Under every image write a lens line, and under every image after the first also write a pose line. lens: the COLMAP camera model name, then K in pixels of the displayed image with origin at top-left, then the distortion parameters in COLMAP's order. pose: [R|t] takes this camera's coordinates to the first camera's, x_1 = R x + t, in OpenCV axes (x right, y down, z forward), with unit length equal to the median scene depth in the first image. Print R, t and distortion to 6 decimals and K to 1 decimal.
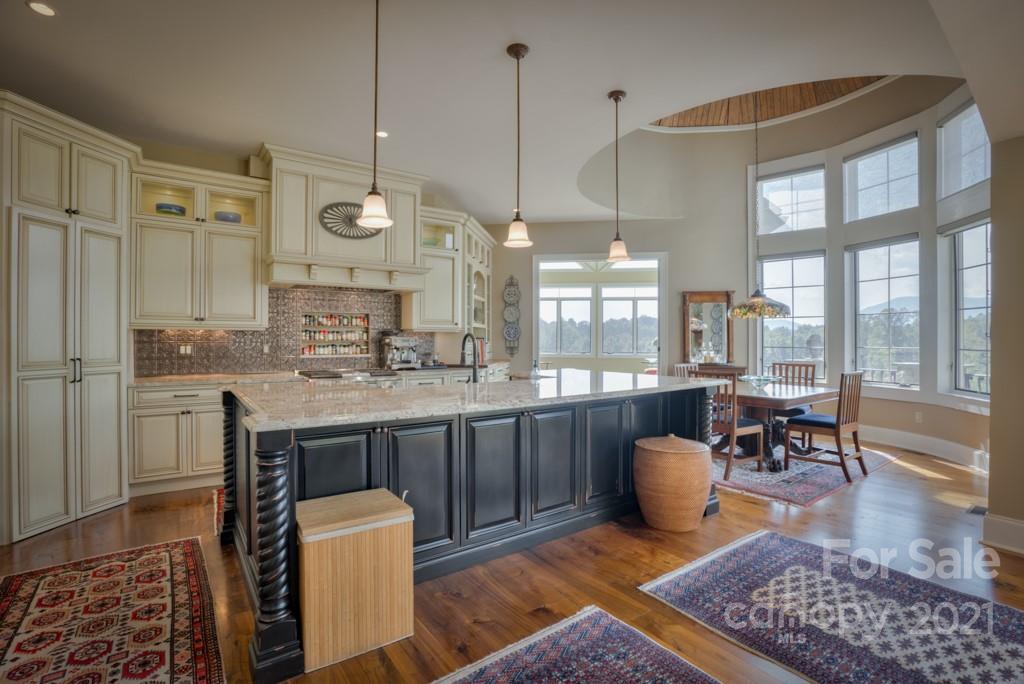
lens RADIAL K [[485.9, 0, 514.0], [0, 485.9, 341.6], [0, 0, 1]] dist [-0.025655, 0.006208]
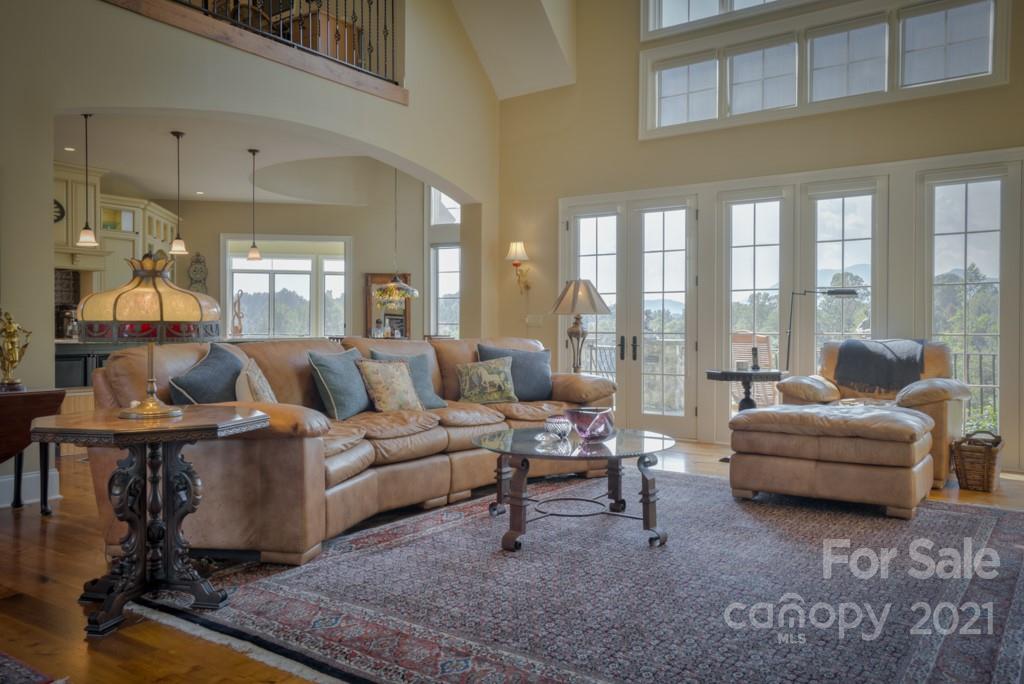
lens RADIAL K [[794.3, 0, 510.3], [0, 794.3, 332.4], [0, 0, 1]] dist [0.071099, 0.008626]
pose [[0.949799, -0.002630, 0.312848, 0.109618], [0.002161, 0.999996, 0.001847, 0.035245], [-0.312852, -0.001078, 0.949801, -0.977190]]
